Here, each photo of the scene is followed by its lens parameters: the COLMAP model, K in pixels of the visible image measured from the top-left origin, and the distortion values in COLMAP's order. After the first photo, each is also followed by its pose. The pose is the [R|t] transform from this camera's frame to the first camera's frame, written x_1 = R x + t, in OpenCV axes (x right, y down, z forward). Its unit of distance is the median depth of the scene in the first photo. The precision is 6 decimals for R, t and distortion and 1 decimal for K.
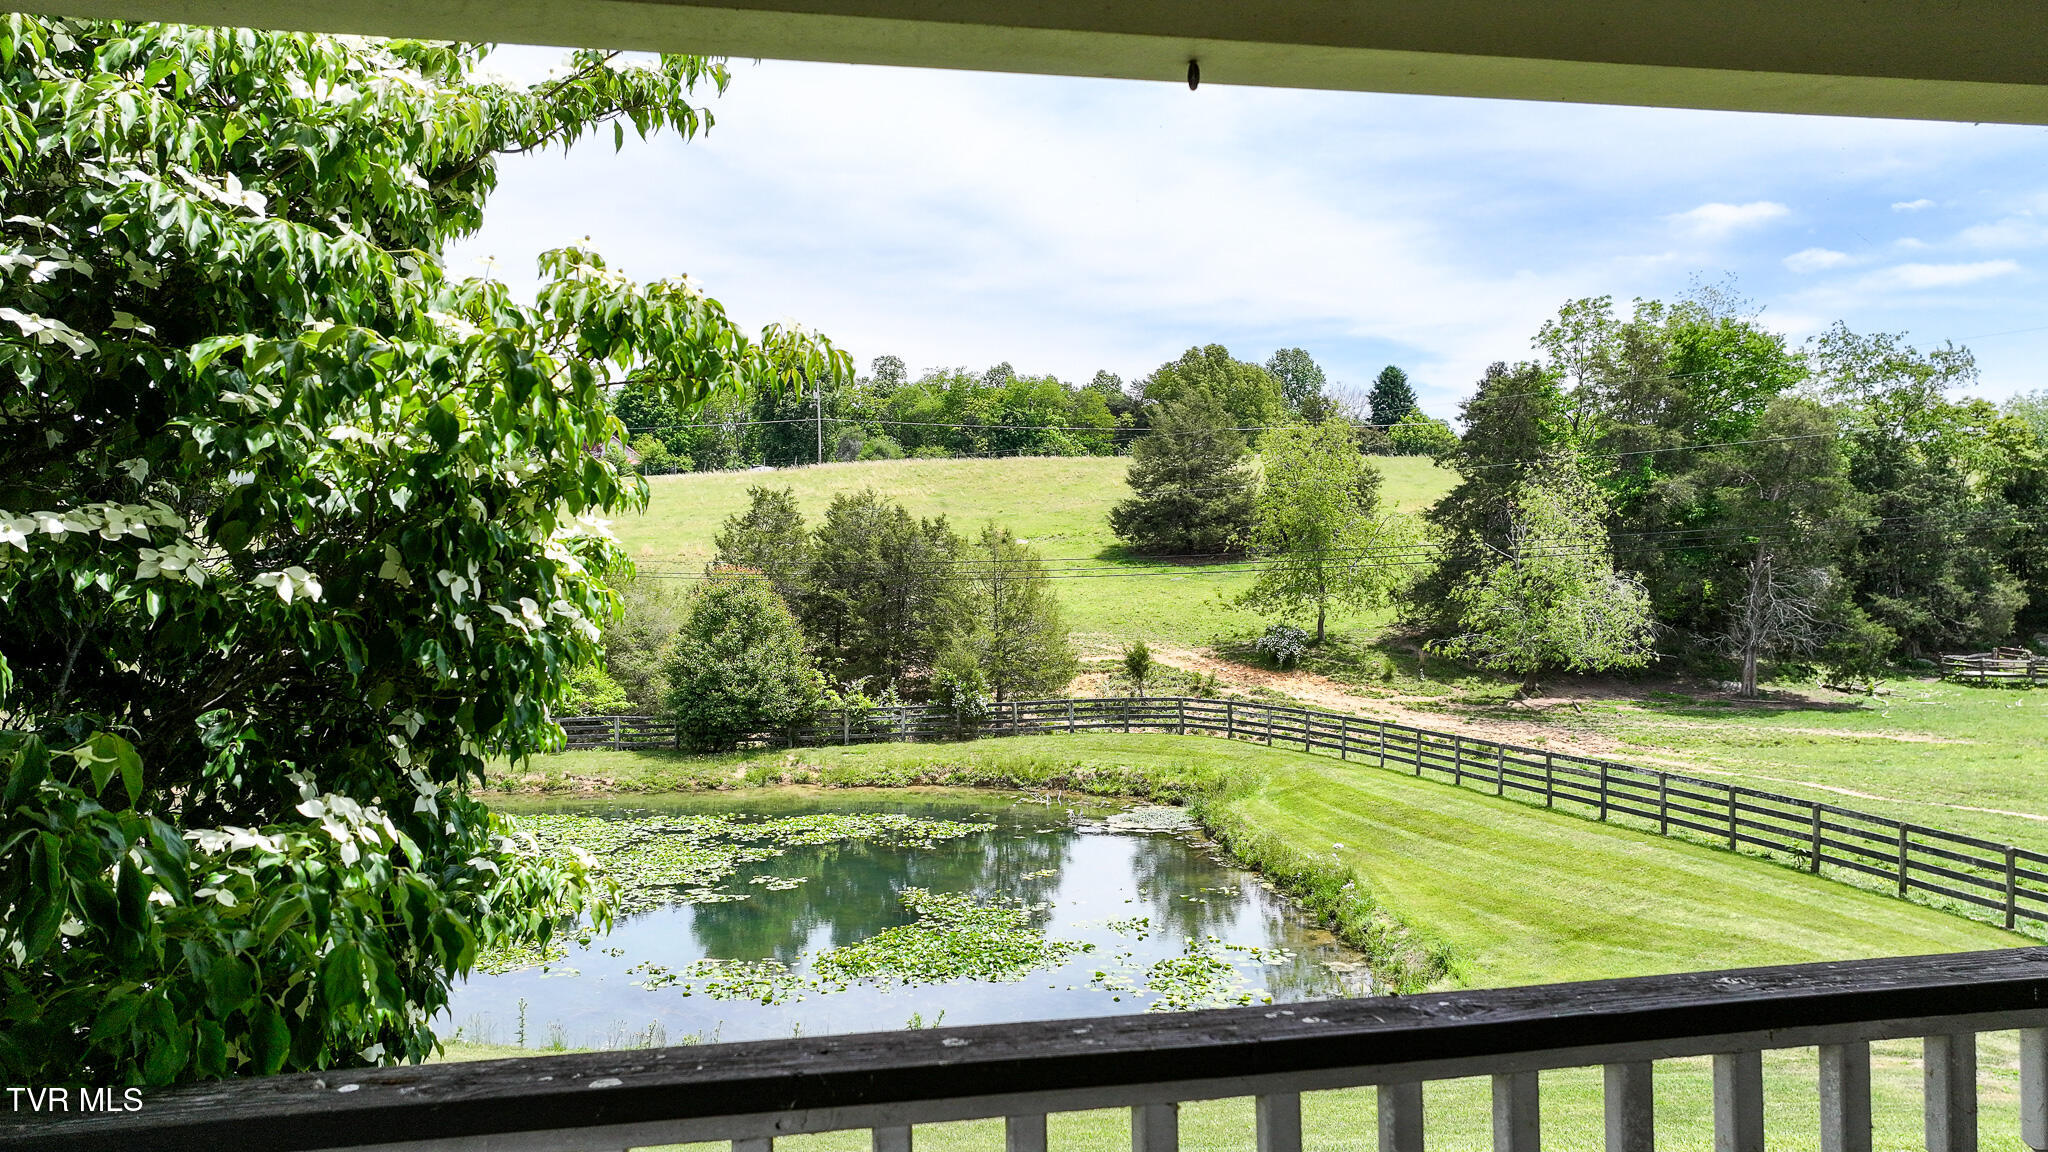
lens RADIAL K [[1447.4, 0, 1029.9], [0, 1447.4, 566.2], [0, 0, 1]] dist [0.002379, 0.011500]
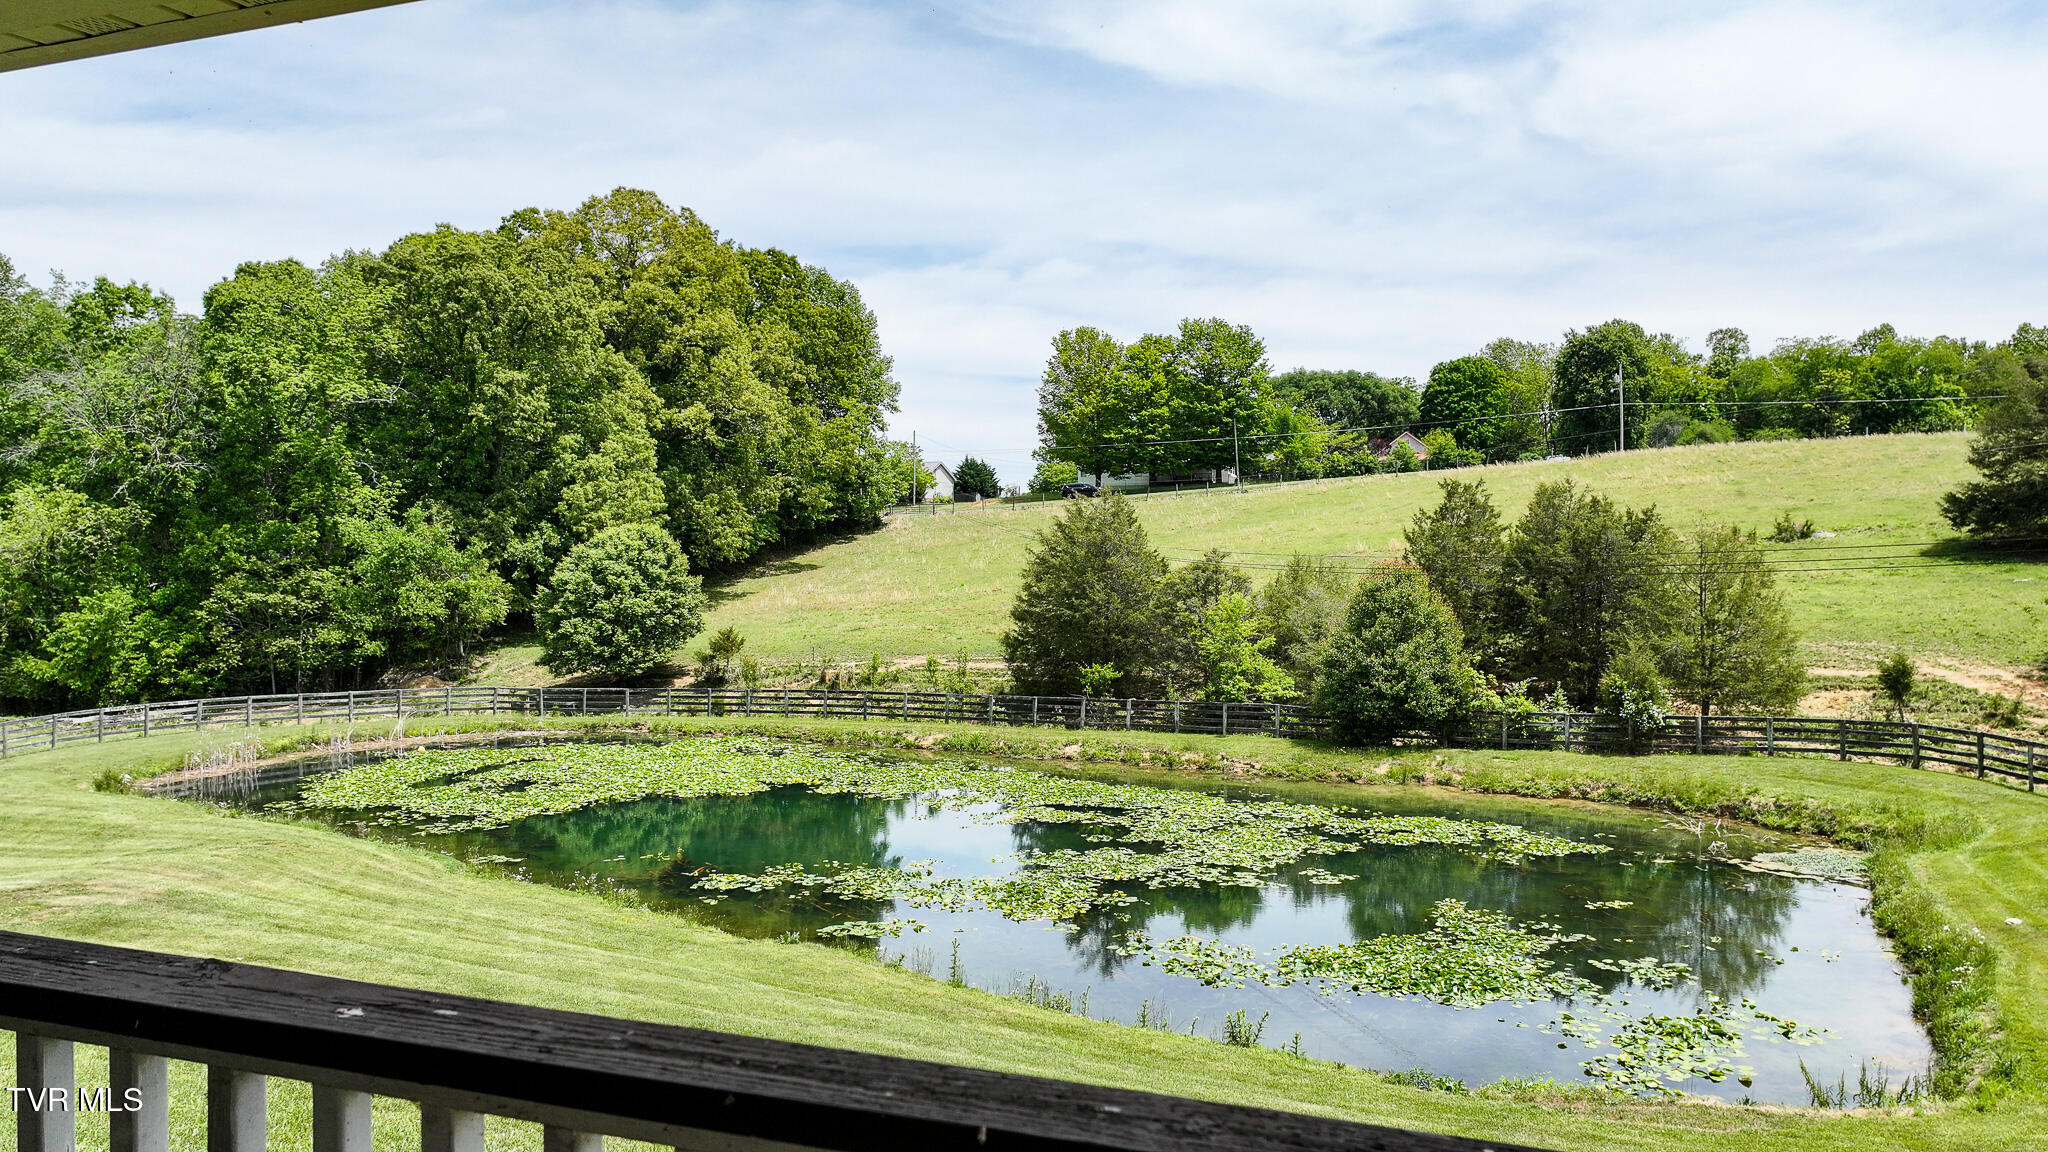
lens RADIAL K [[1447.4, 0, 1029.2], [0, 1447.4, 572.6], [0, 0, 1]] dist [0.002379, 0.011500]
pose [[0.838036, 0.010555, -0.545512, 0.107229], [-0.006363, 0.999934, 0.009573, 0.000480], [0.545577, -0.004552, 0.838048, 0.029550]]
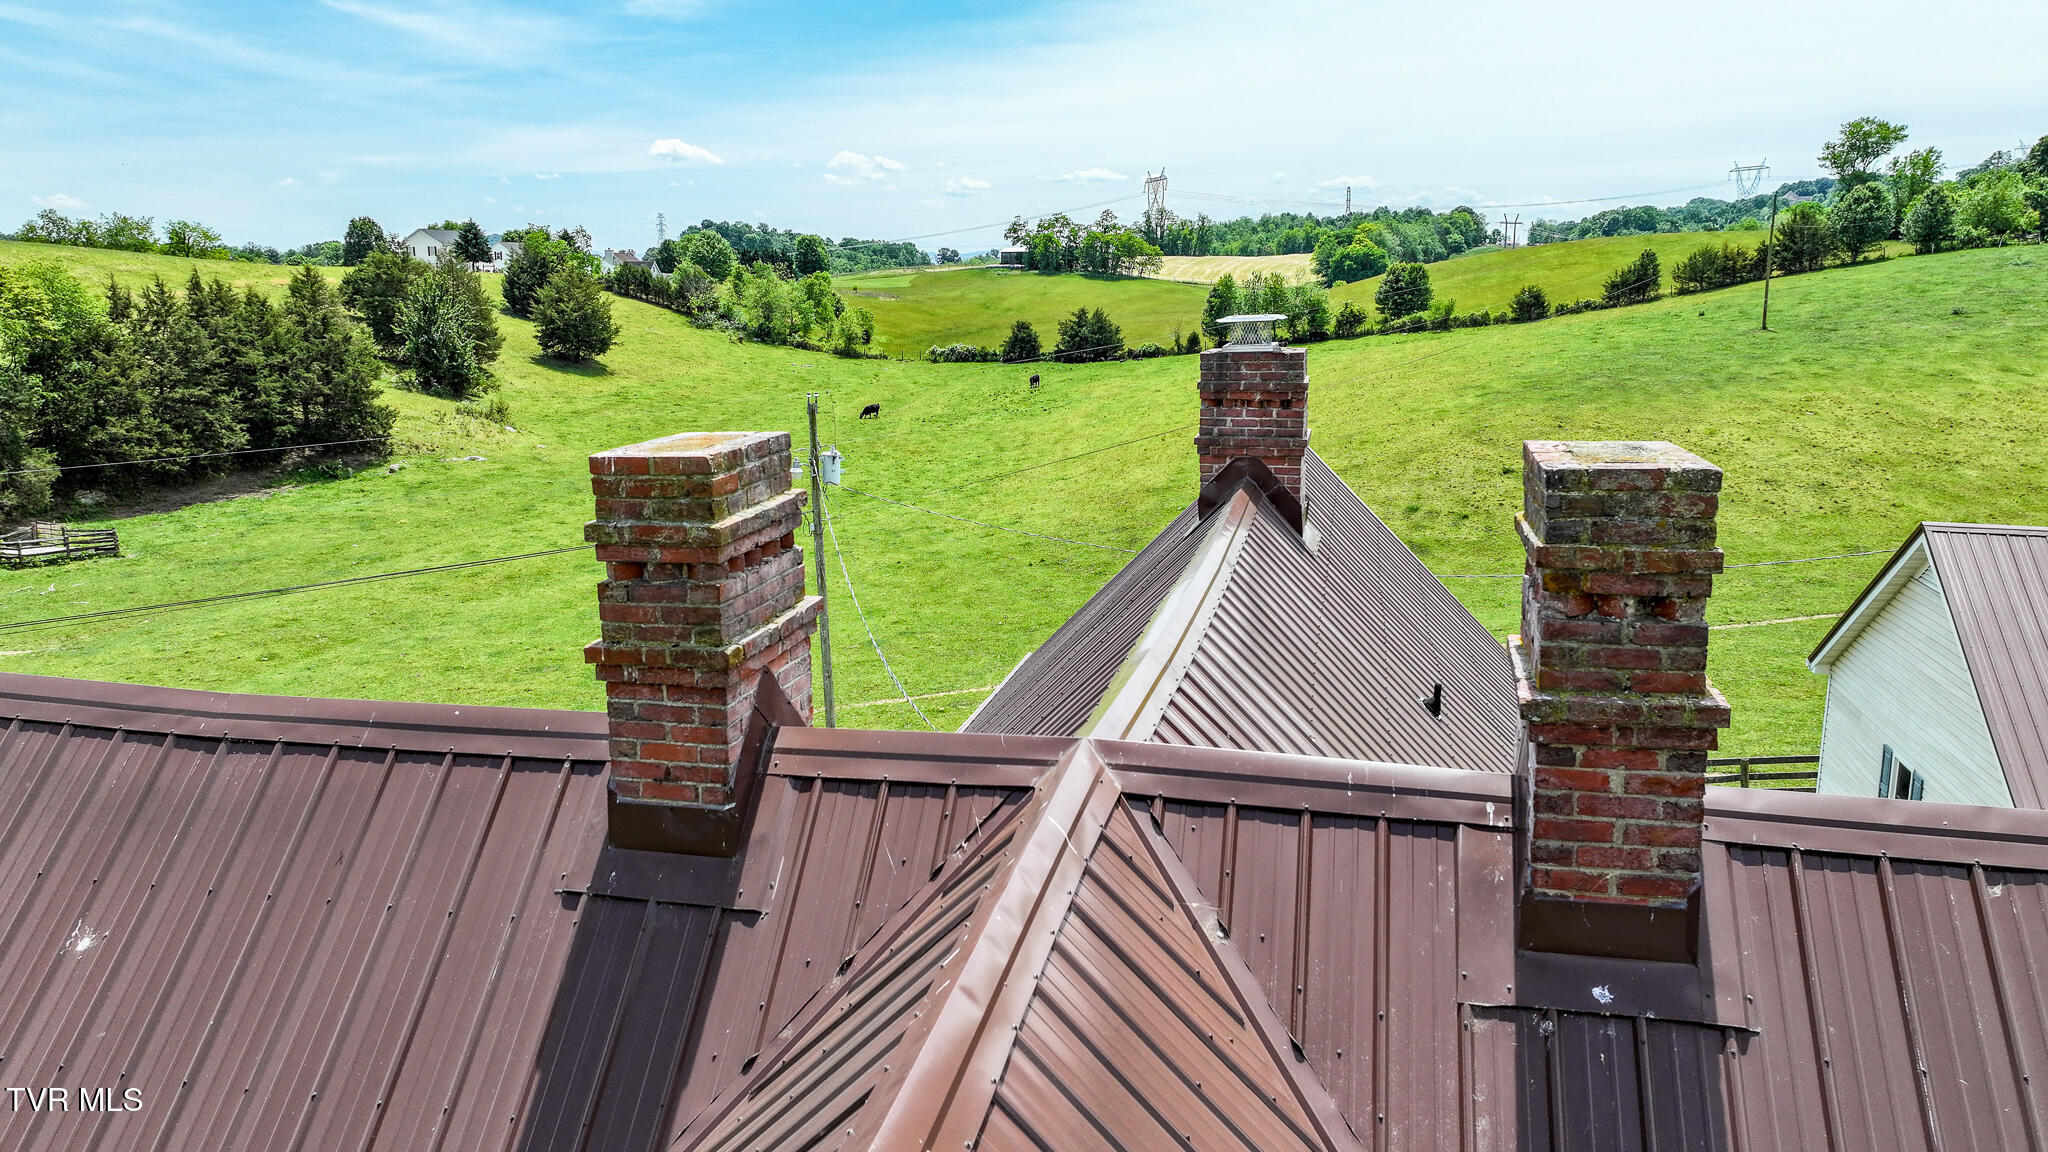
lens RADIAL K [[1447.4, 0, 1032.5], [0, 1447.4, 570.8], [0, 0, 1]] dist [0.002379, 0.011500]
pose [[0.405018, -0.169130, 0.898529, -0.000482], [0.003560, 0.983026, 0.183430, -0.109580], [-0.914302, -0.071094, 0.398746, -0.103026]]
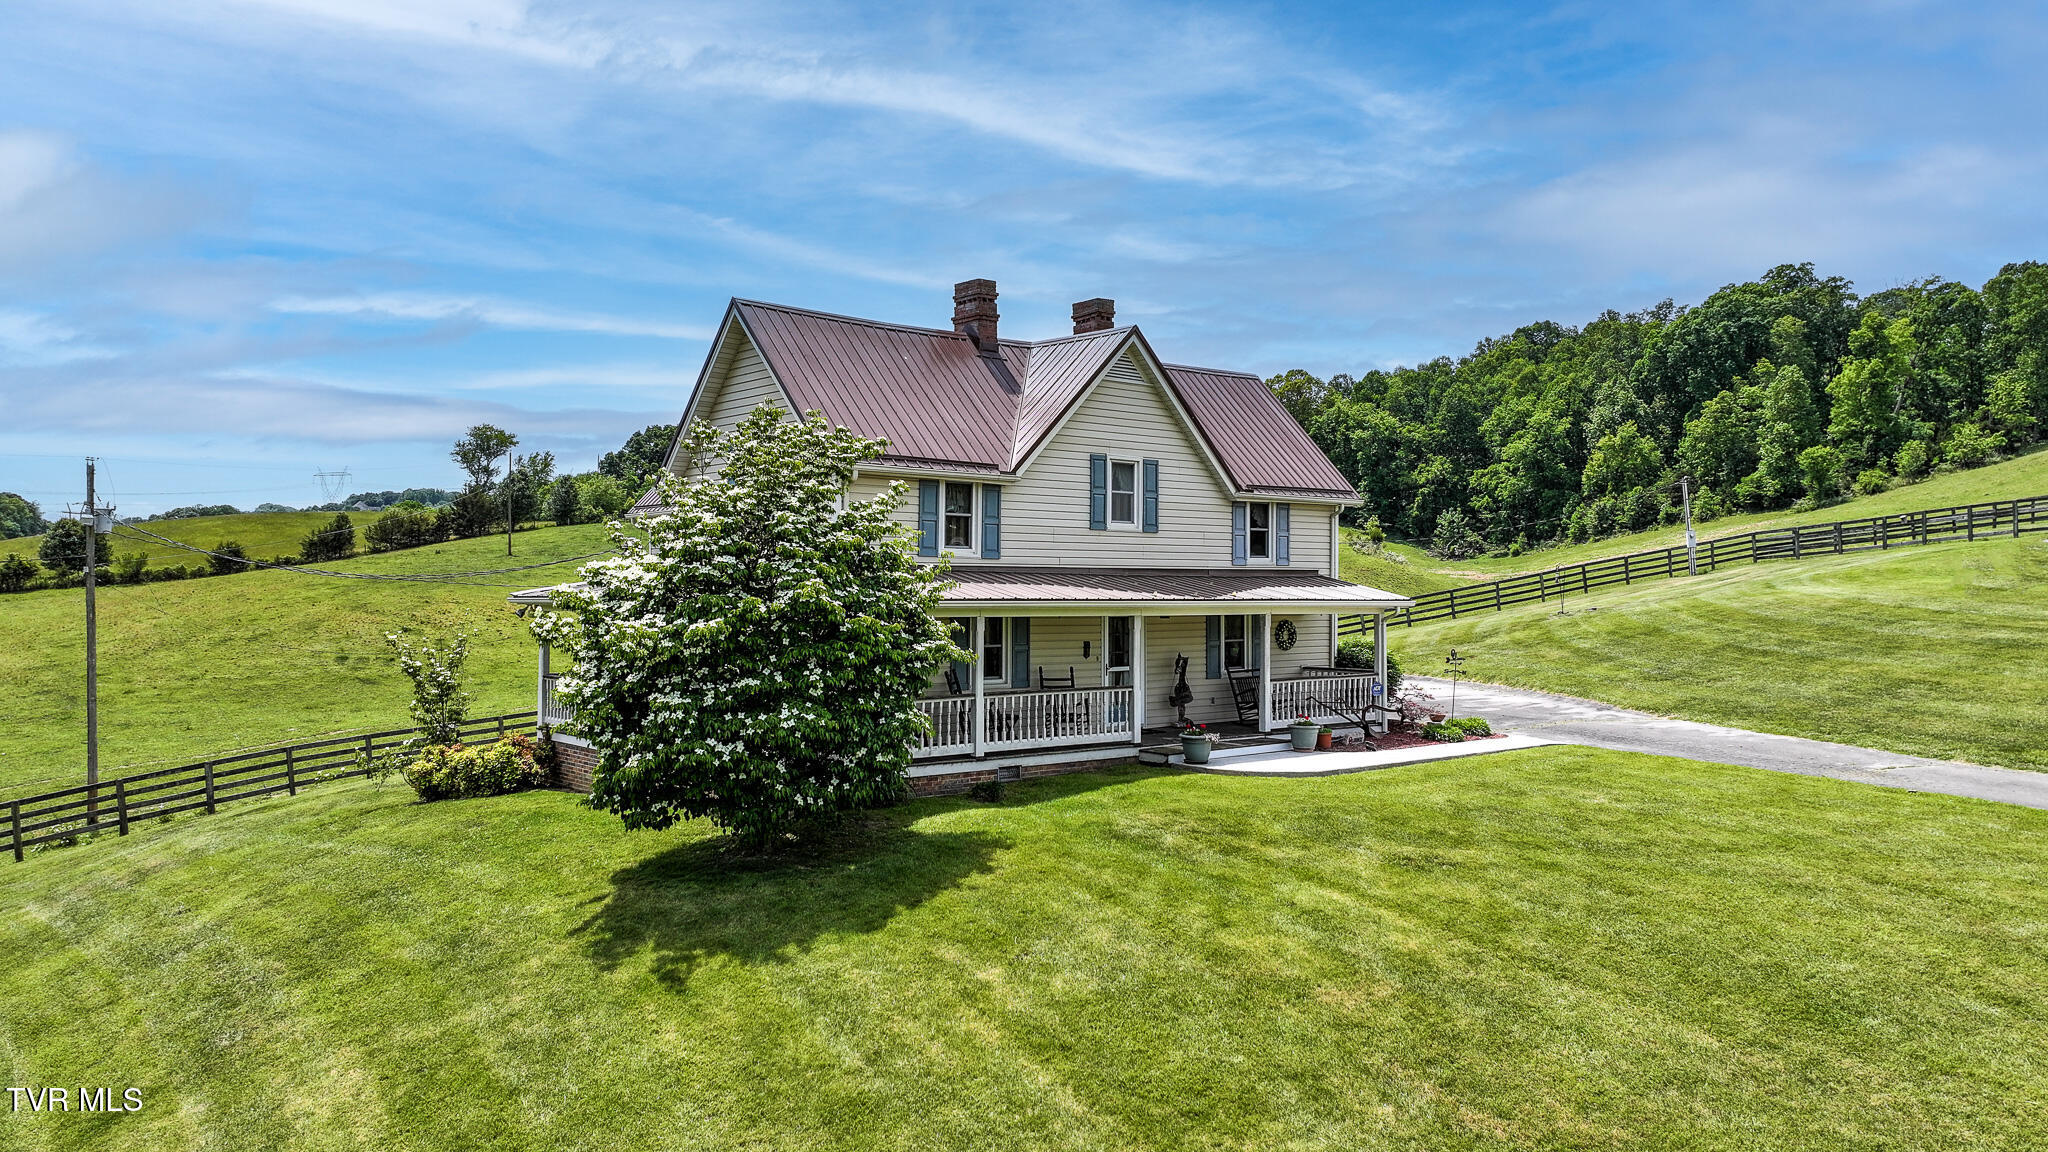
lens RADIAL K [[1447.4, 0, 1031.0], [0, 1447.4, 584.5], [0, 0, 1]] dist [0.002379, 0.011500]
pose [[-0.472893, 0.012104, 0.881037, -0.301213], [0.002383, 0.999920, -0.012458, -0.011874], [-0.881117, -0.003792, -0.472883, 0.121314]]
